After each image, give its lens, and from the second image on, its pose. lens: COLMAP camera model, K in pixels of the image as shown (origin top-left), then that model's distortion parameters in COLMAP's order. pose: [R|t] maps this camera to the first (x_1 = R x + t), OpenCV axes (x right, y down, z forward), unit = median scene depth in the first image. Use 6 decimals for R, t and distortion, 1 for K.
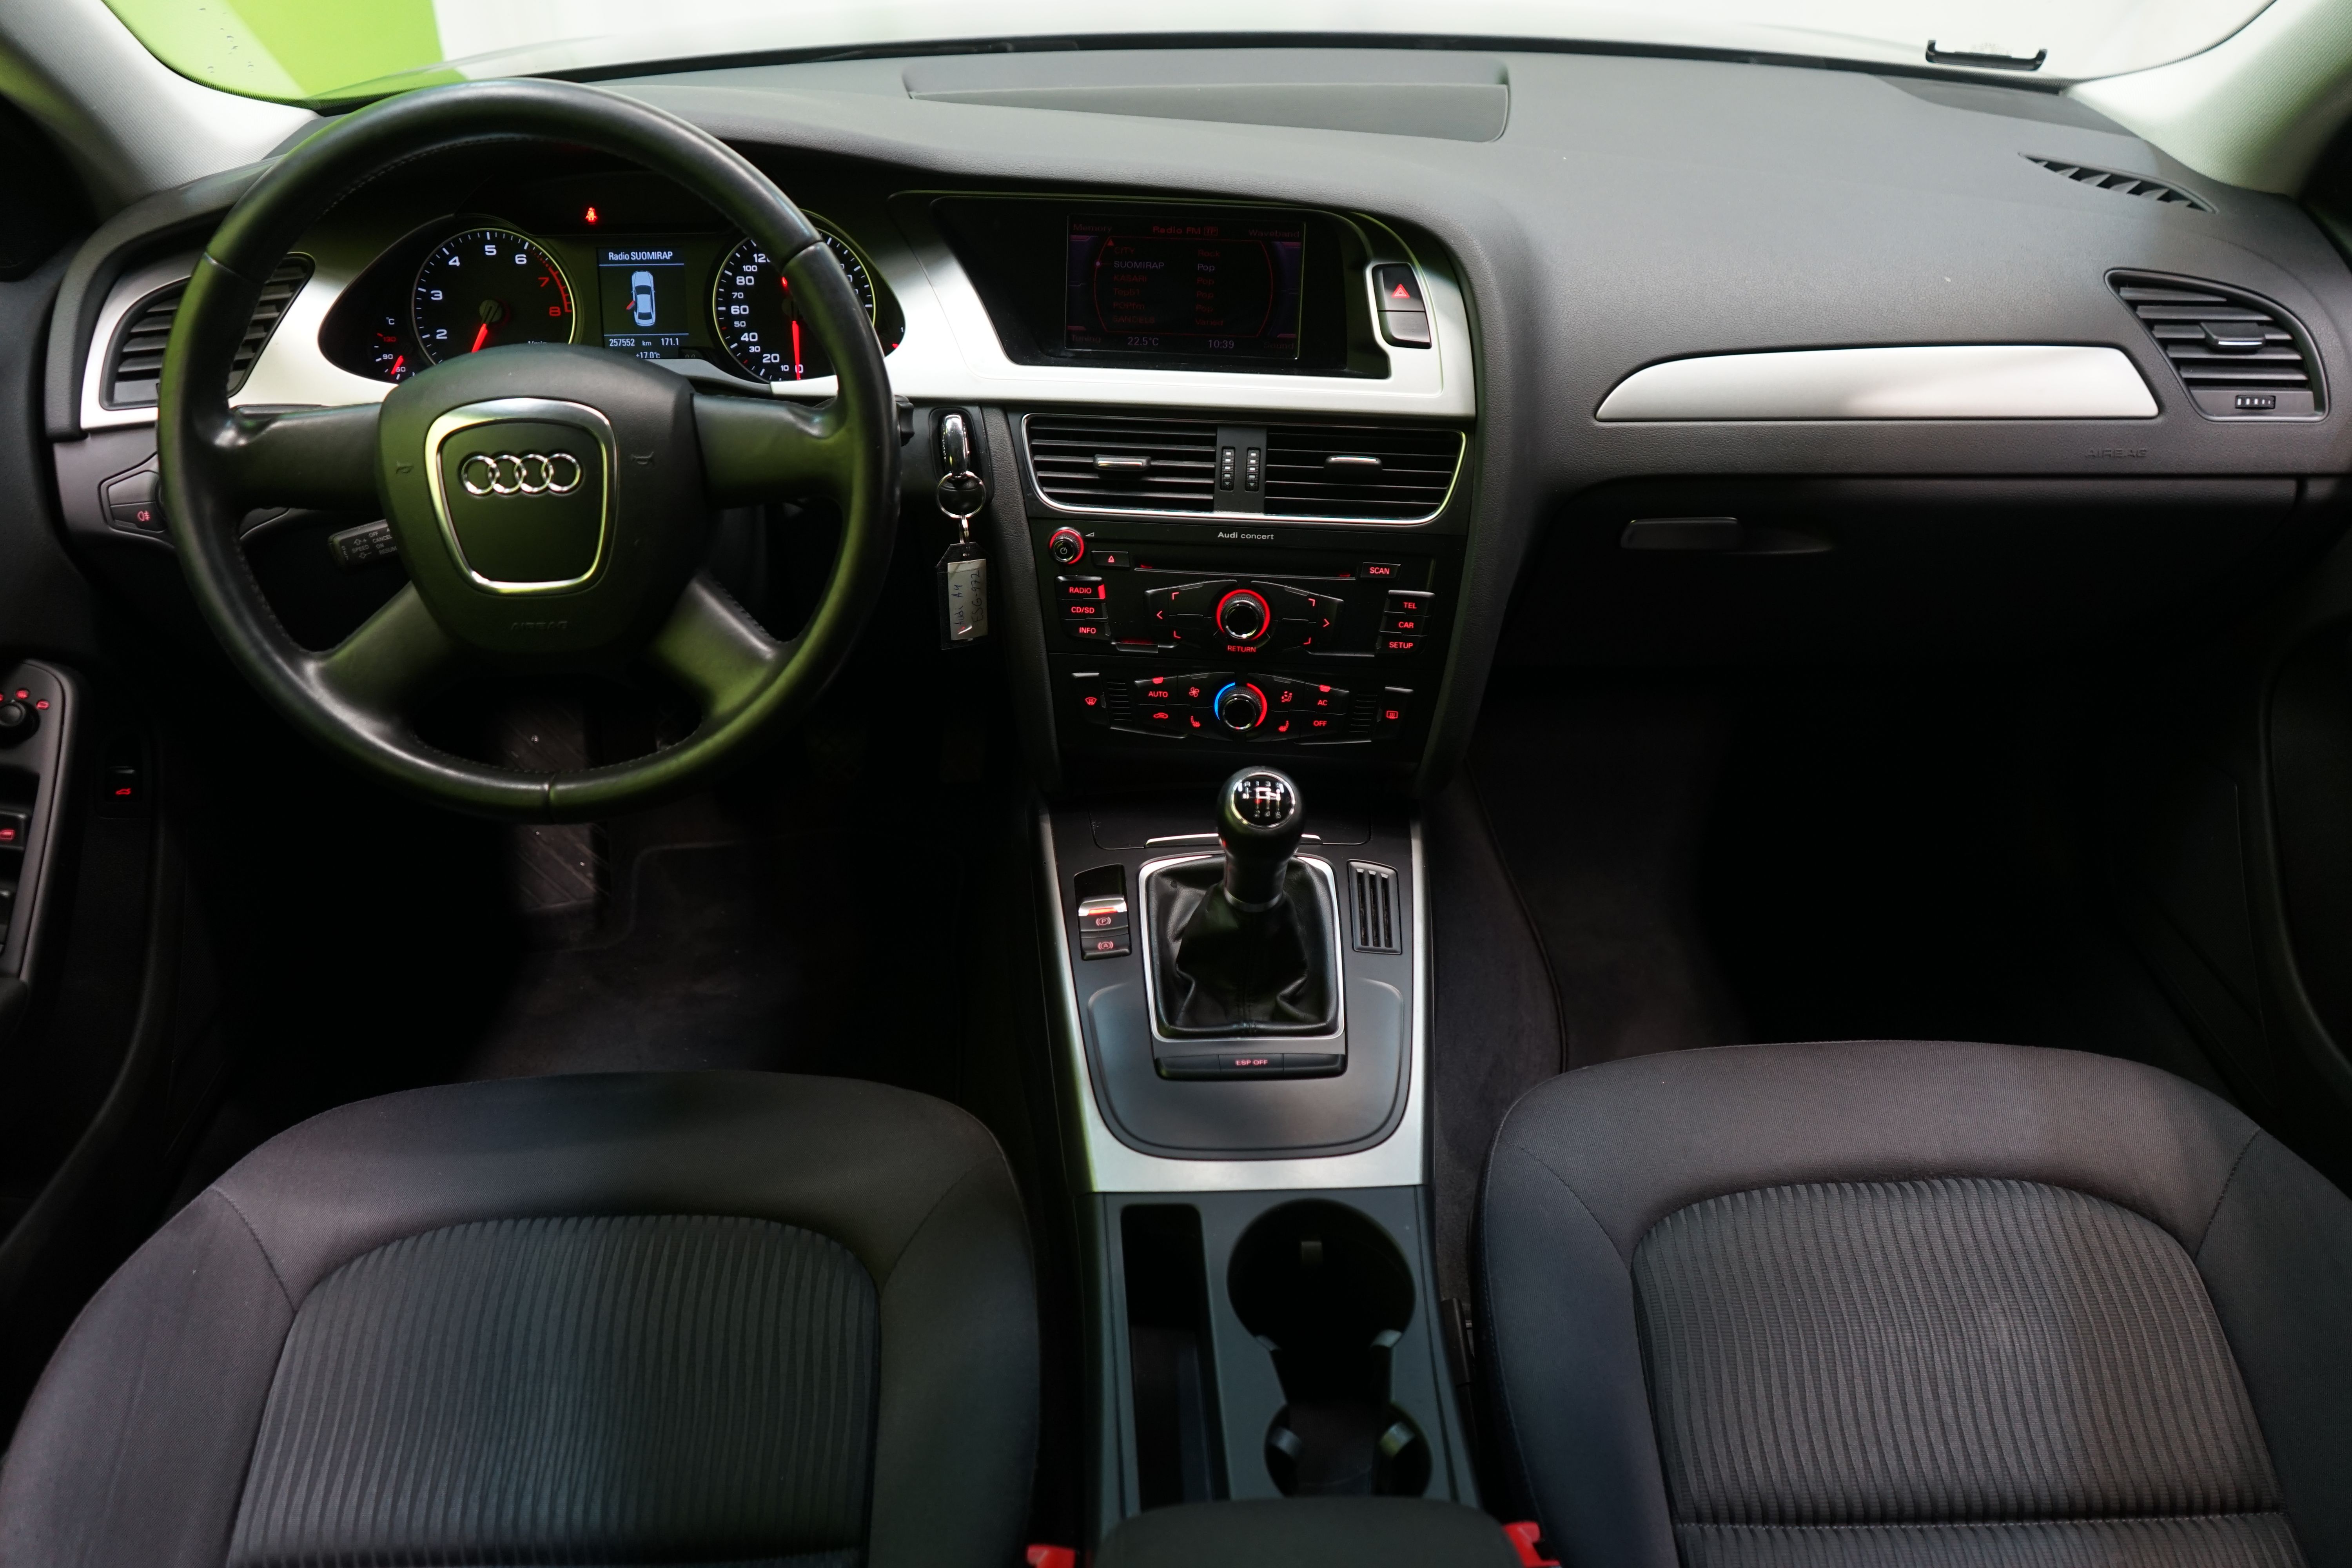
lens RADIAL K [[1884.0, 0, 1174.6], [0, 1884.0, 779.1], [0, 0, 1]] dist [-0.005469, -0.000542]
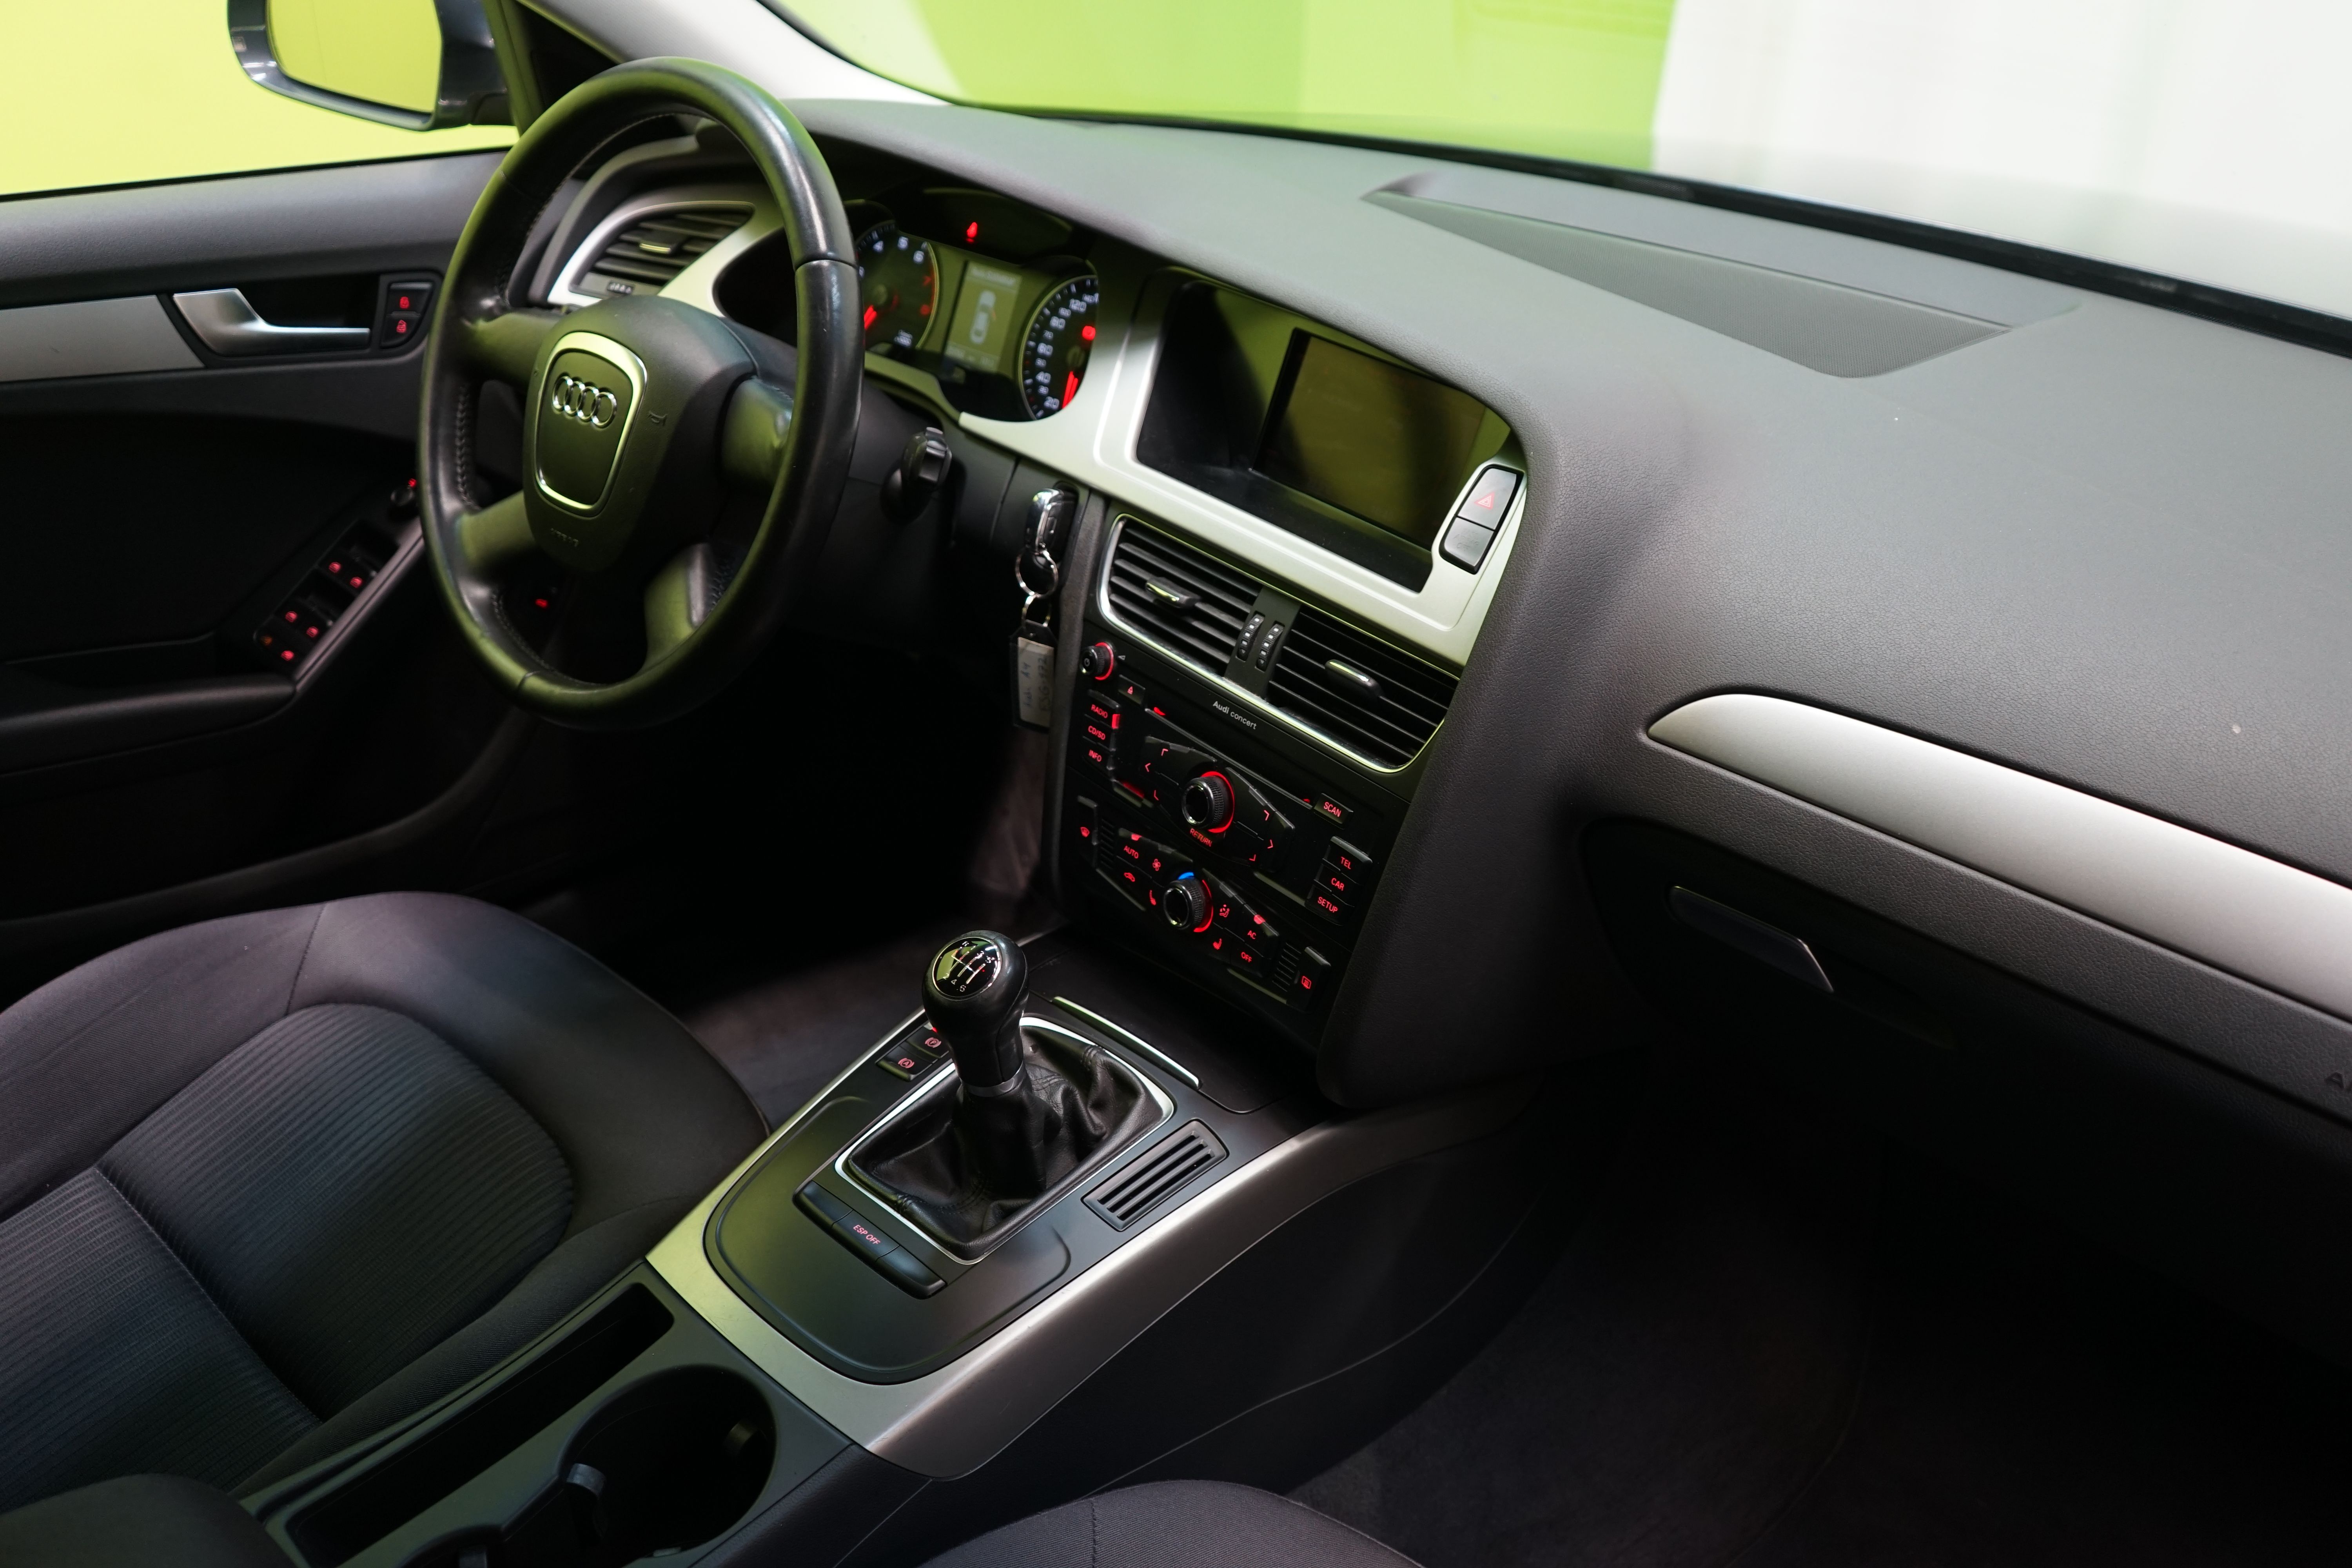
lens RADIAL K [[1968.3, 0, 1175.6], [0, 1968.3, 790.3], [0, 0, 1]] dist [-0.015225, -0.004918]
pose [[0.705250, 0.365826, -0.607284, 0.566082], [-0.408057, 0.909932, 0.074255, -0.151160], [0.579751, 0.195438, 0.791007, 0.279362]]
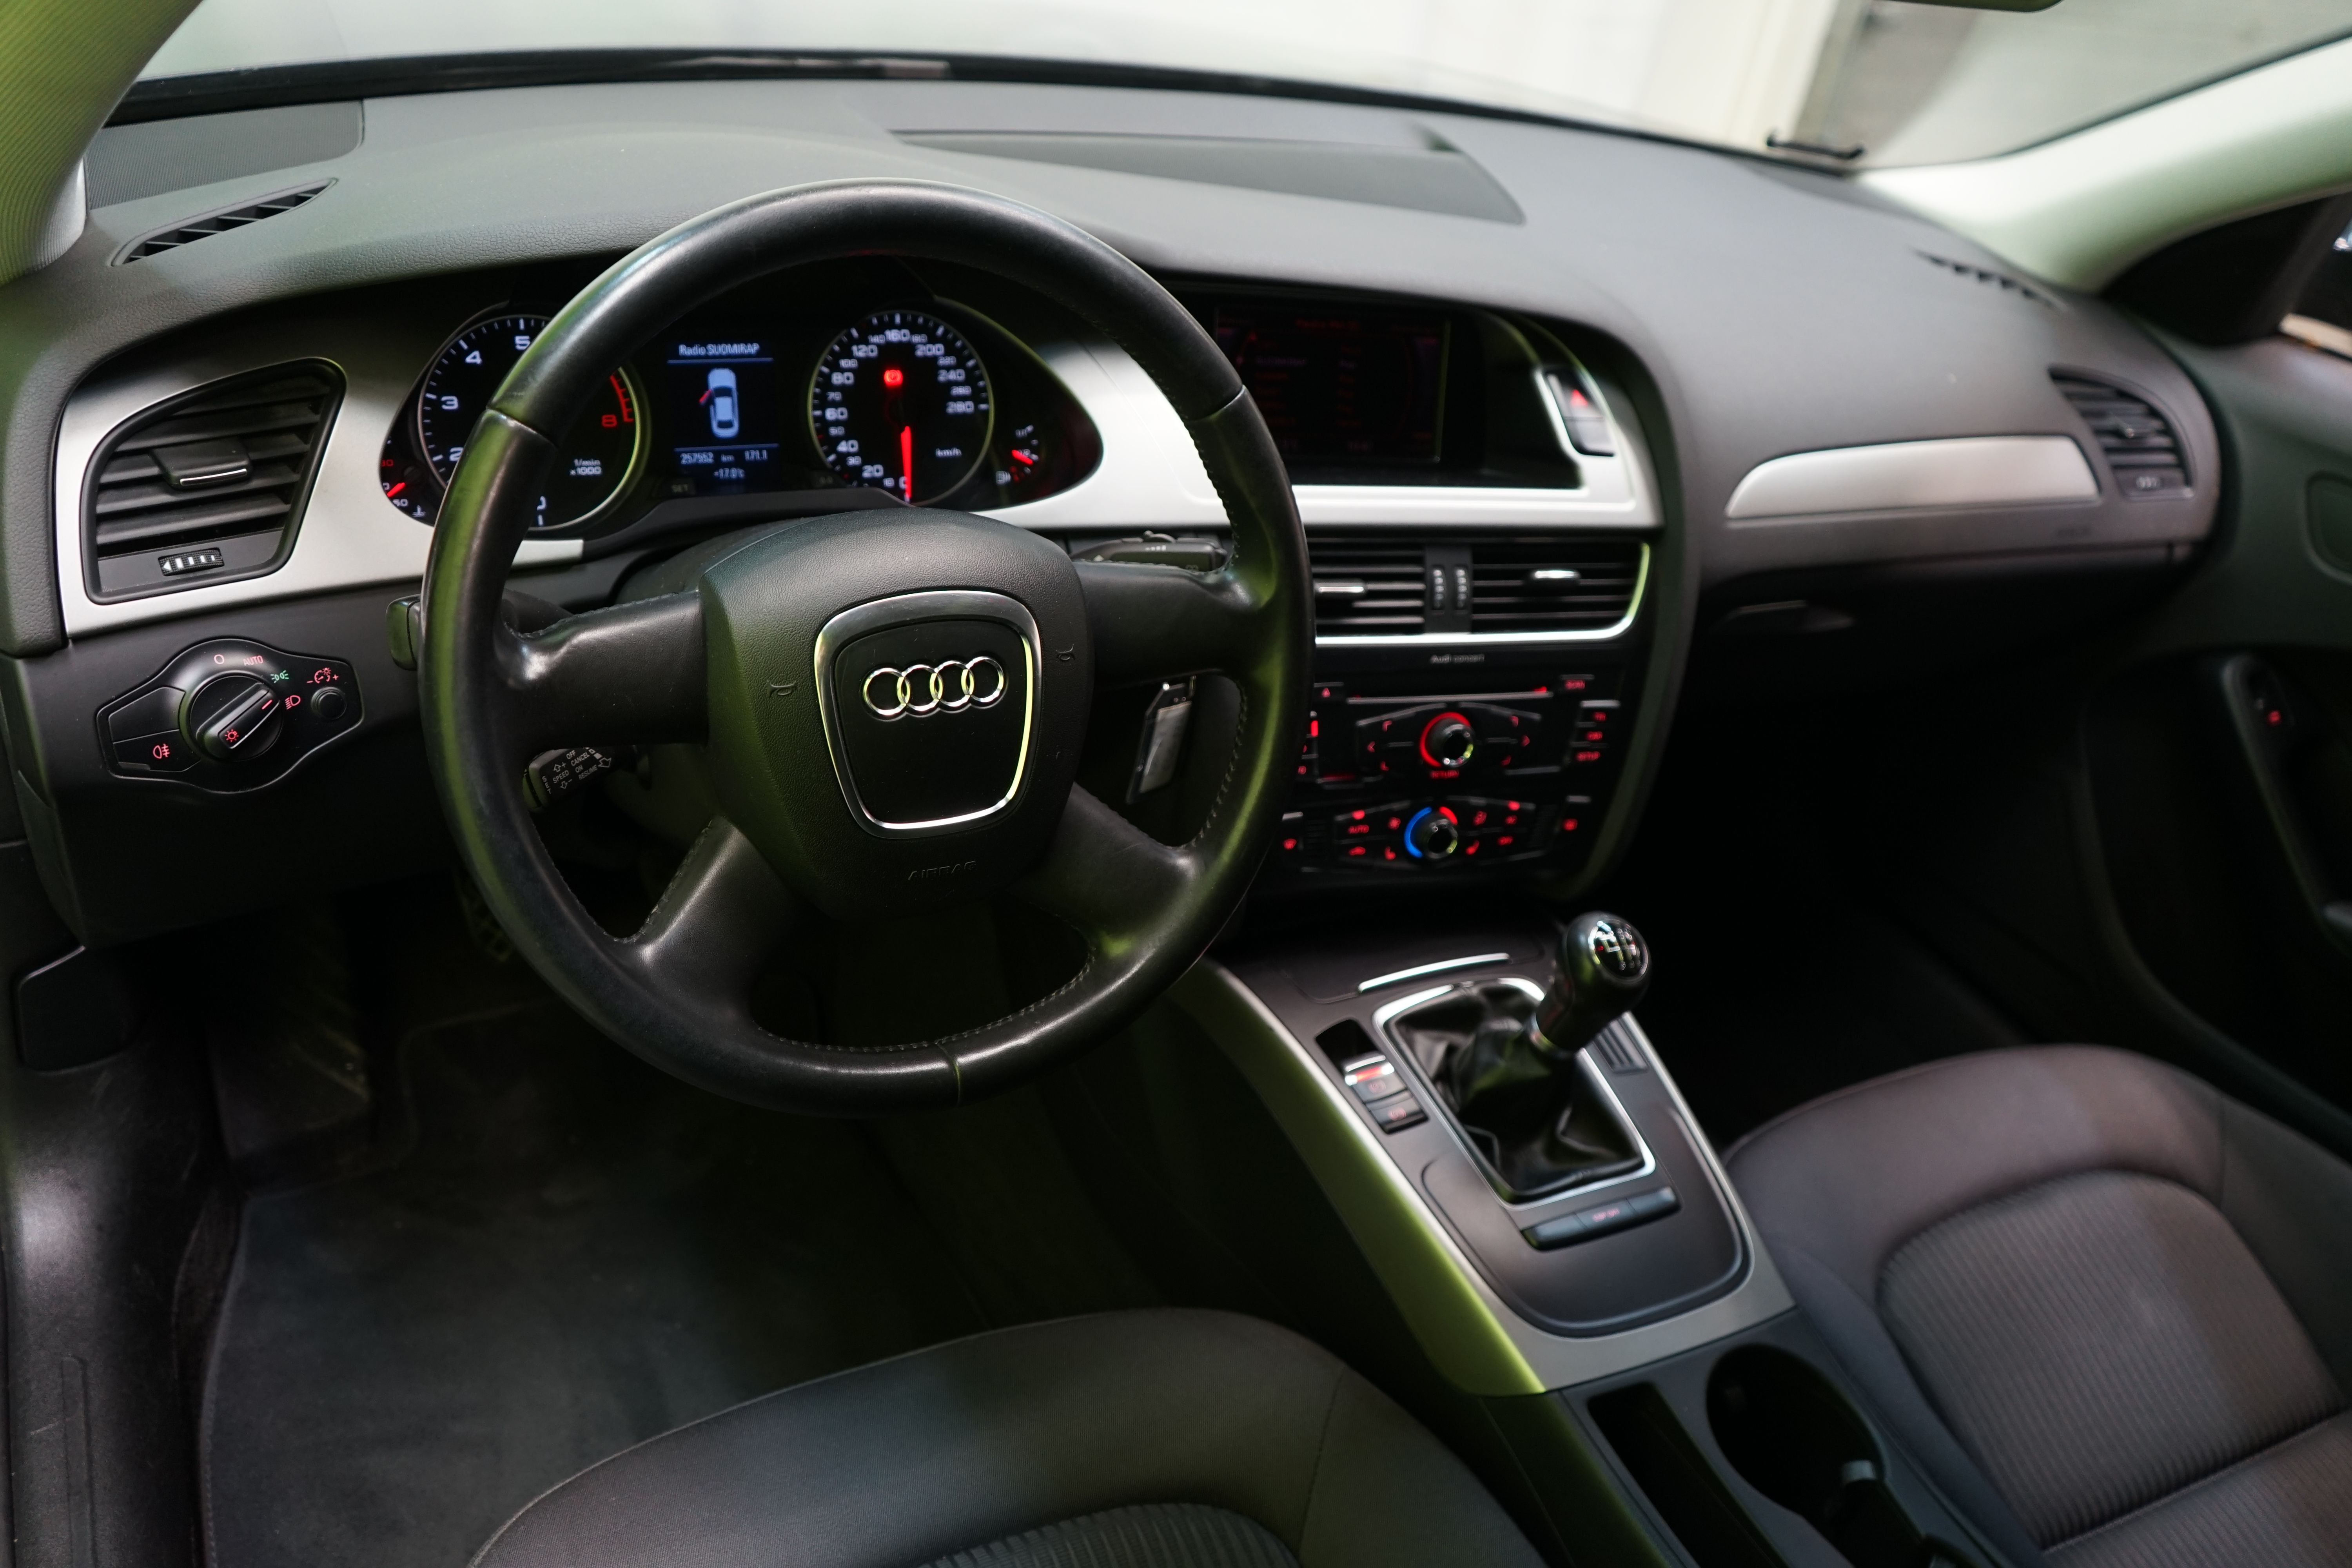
lens RADIAL K [[1884.0, 0, 1181.9], [0, 1884.0, 795.1], [0, 0, 1]] dist [-0.005469, -0.000542]
pose [[0.890448, -0.105982, 0.442572, -0.505888], [0.085853, 0.994163, 0.065336, -0.132599], [-0.446913, -0.020182, 0.894350, 0.208375]]
